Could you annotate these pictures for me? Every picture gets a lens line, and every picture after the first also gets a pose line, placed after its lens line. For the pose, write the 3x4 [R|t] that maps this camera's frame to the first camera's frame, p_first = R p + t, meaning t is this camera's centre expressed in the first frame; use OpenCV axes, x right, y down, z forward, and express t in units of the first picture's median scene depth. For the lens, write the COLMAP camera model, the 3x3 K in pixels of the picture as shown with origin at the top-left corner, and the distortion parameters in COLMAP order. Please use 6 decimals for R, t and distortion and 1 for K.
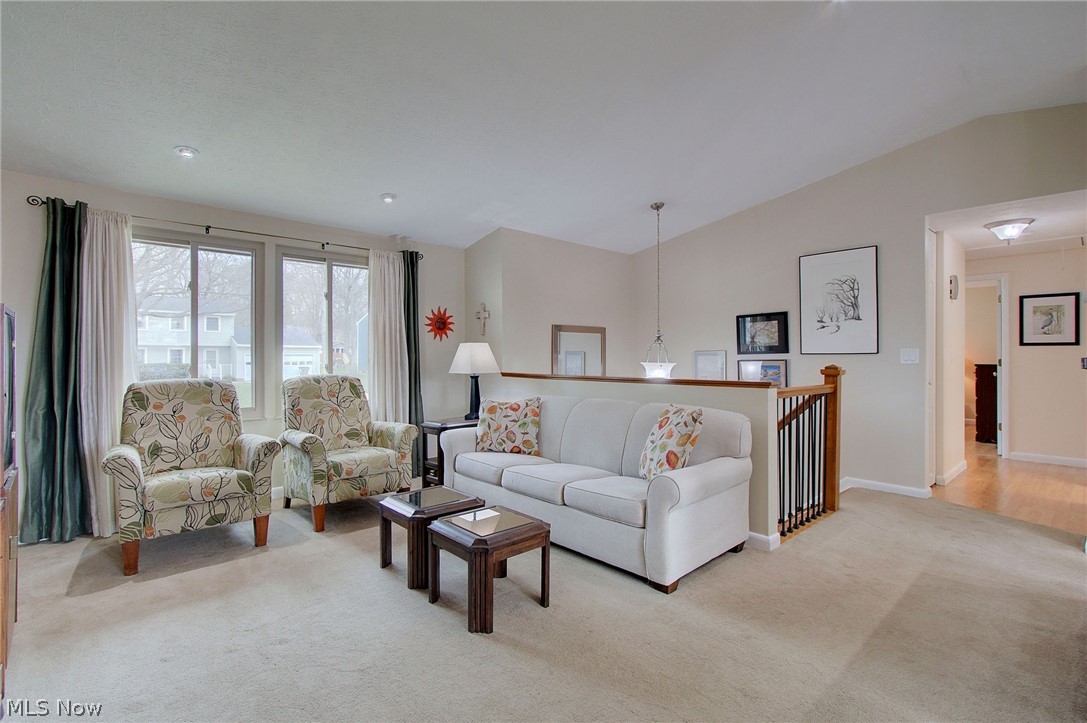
lens RADIAL K [[502.0, 0, 535.6], [0, 502.0, 355.9], [0, 0, 1]] dist [0.000222, 0.000111]
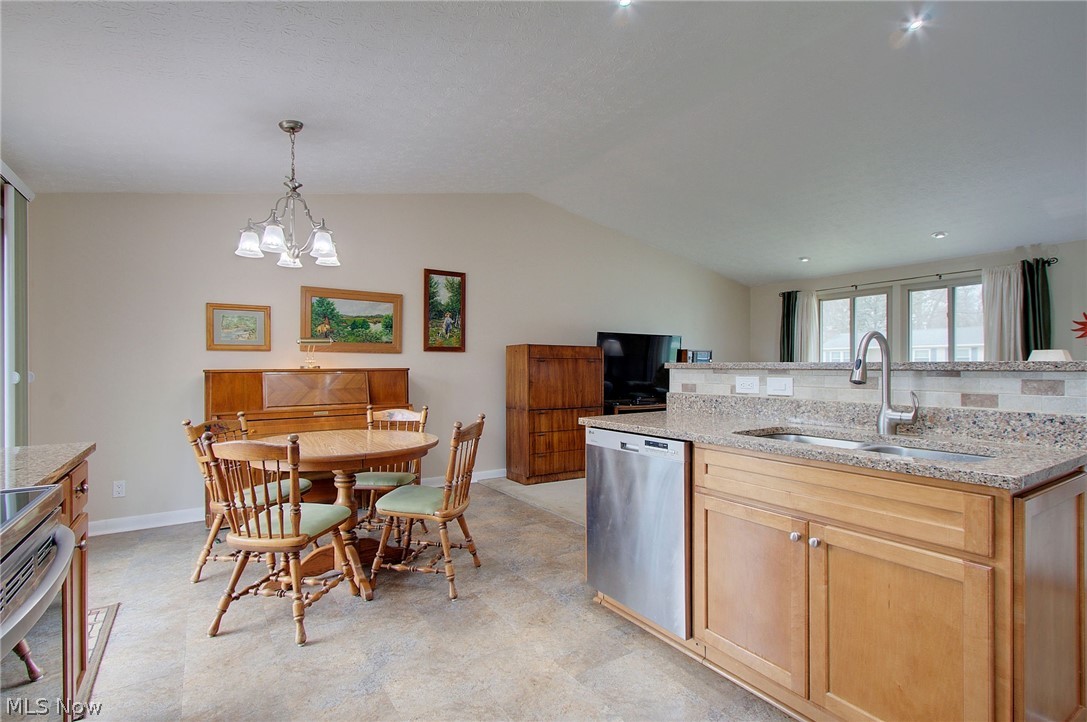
lens RADIAL K [[497.9, 0, 538.1], [0, 497.9, 370.7], [0, 0, 1]] dist [0.001477, 0.000251]
pose [[-0.148592, 0.001971, -0.988897, 1.057554], [-0.009349, 0.999951, 0.003398, 0.023180], [0.988854, 0.009751, -0.148566, 0.212624]]
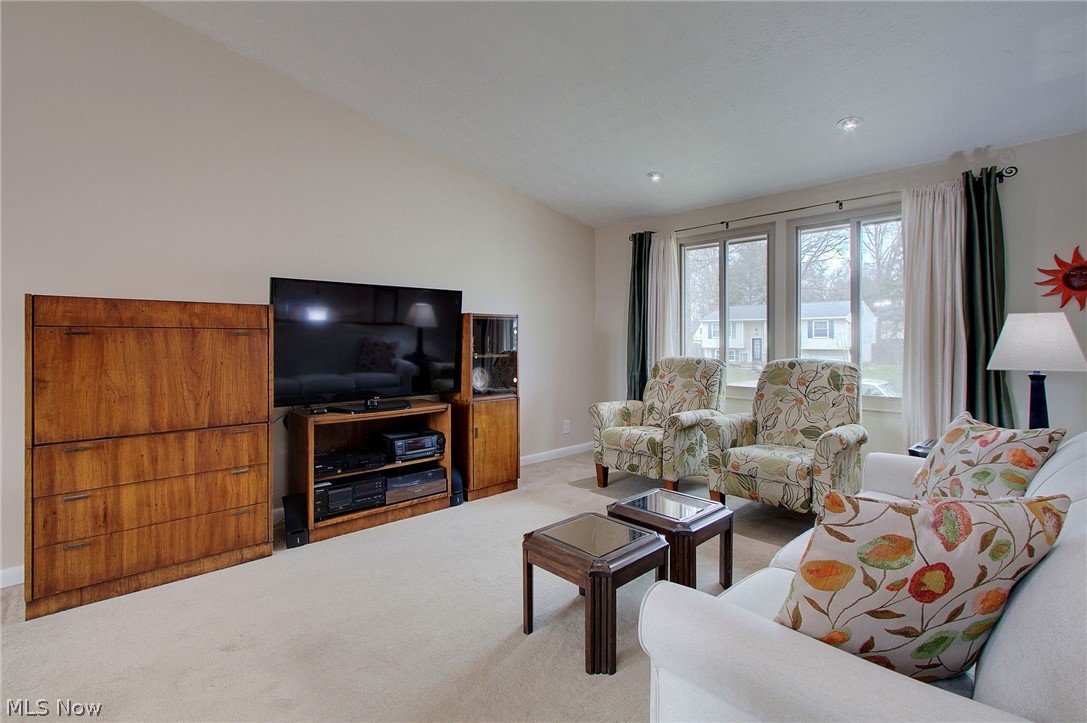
lens RADIAL K [[498.3, 0, 537.7], [0, 498.3, 349.2], [0, 0, 1]] dist [0.001882, 0.000645]
pose [[0.035723, 0.016129, -0.999232, 0.425051], [-0.006049, 0.999855, 0.015923, 0.009397], [0.999343, 0.005476, 0.035815, 0.518829]]
